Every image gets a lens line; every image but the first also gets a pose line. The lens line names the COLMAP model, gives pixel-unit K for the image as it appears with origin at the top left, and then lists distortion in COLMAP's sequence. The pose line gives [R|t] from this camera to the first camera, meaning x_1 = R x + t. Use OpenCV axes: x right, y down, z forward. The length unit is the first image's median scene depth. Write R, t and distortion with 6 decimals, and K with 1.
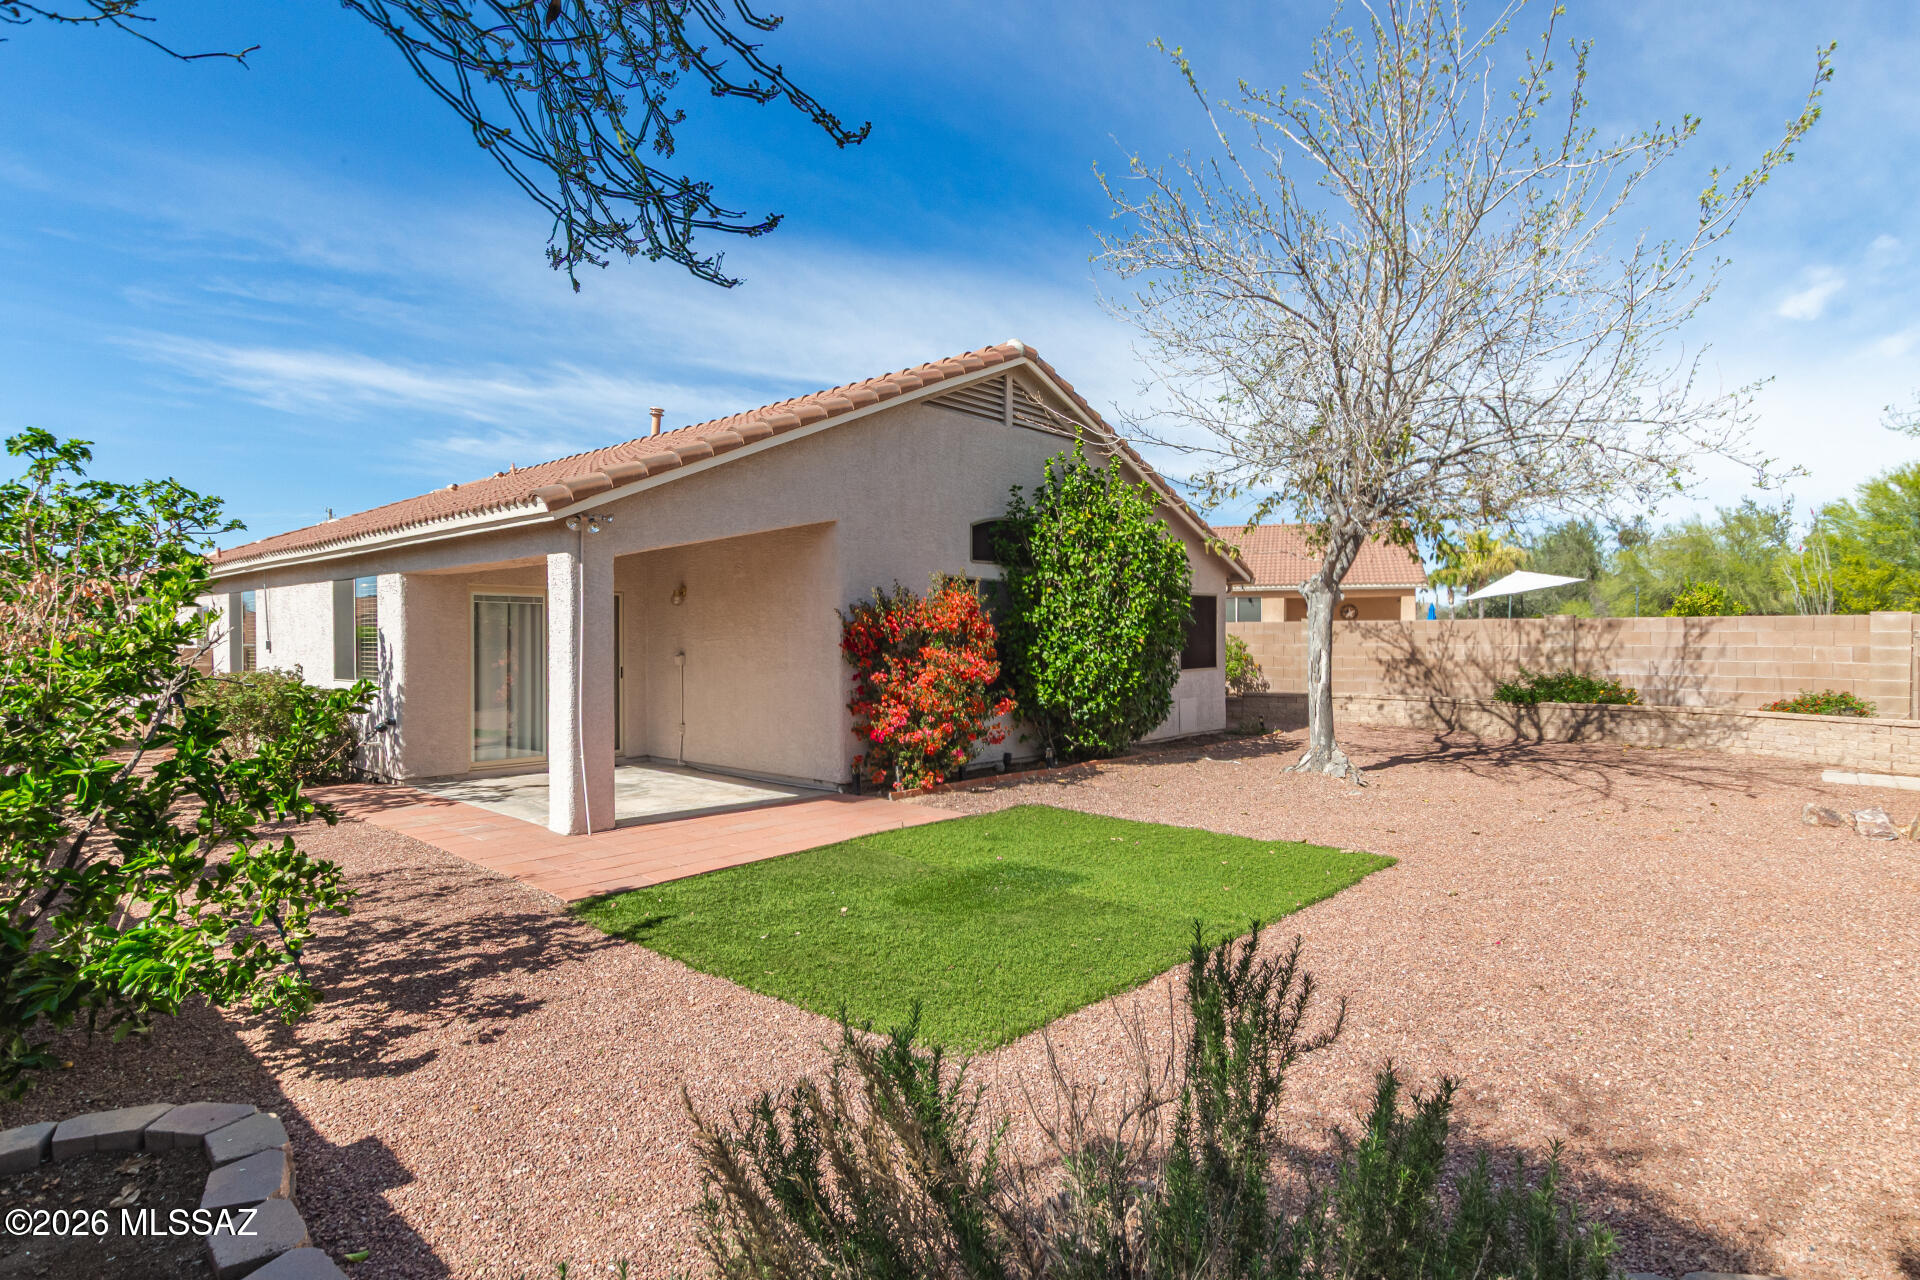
lens RADIAL K [[933.4, 0, 984.4], [0, 933.4, 640.2], [0, 0, 1]] dist [0.016225, -0.004800]
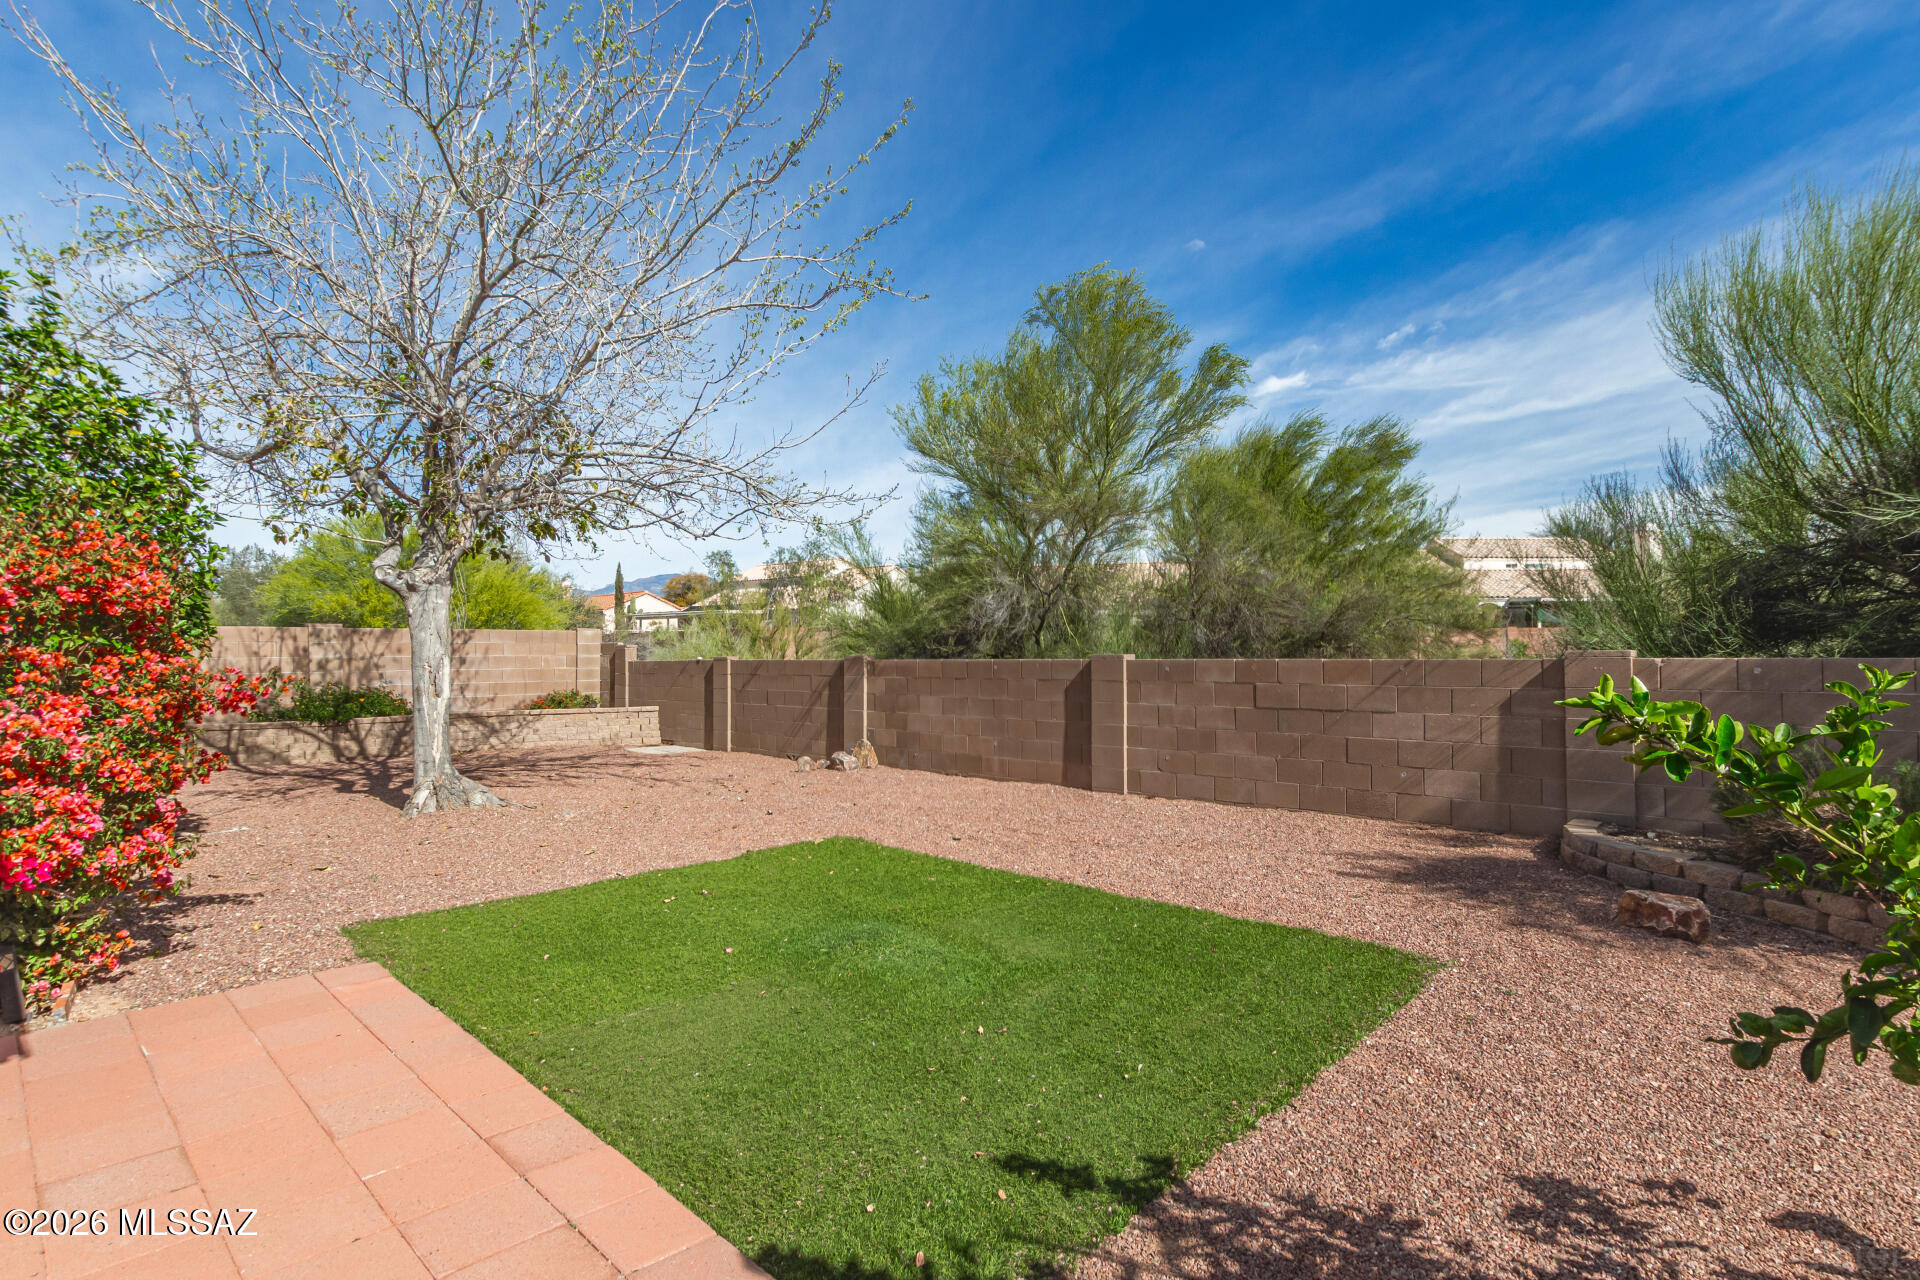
lens RADIAL K [[933.4, 0, 964.5], [0, 933.4, 646.4], [0, 0, 1]] dist [0.016225, -0.004800]
pose [[0.045302, 0.015857, 0.998847, -0.642751], [-0.009524, 0.999835, -0.015441, 0.019089], [-0.998928, -0.008814, 0.045446, 0.765750]]
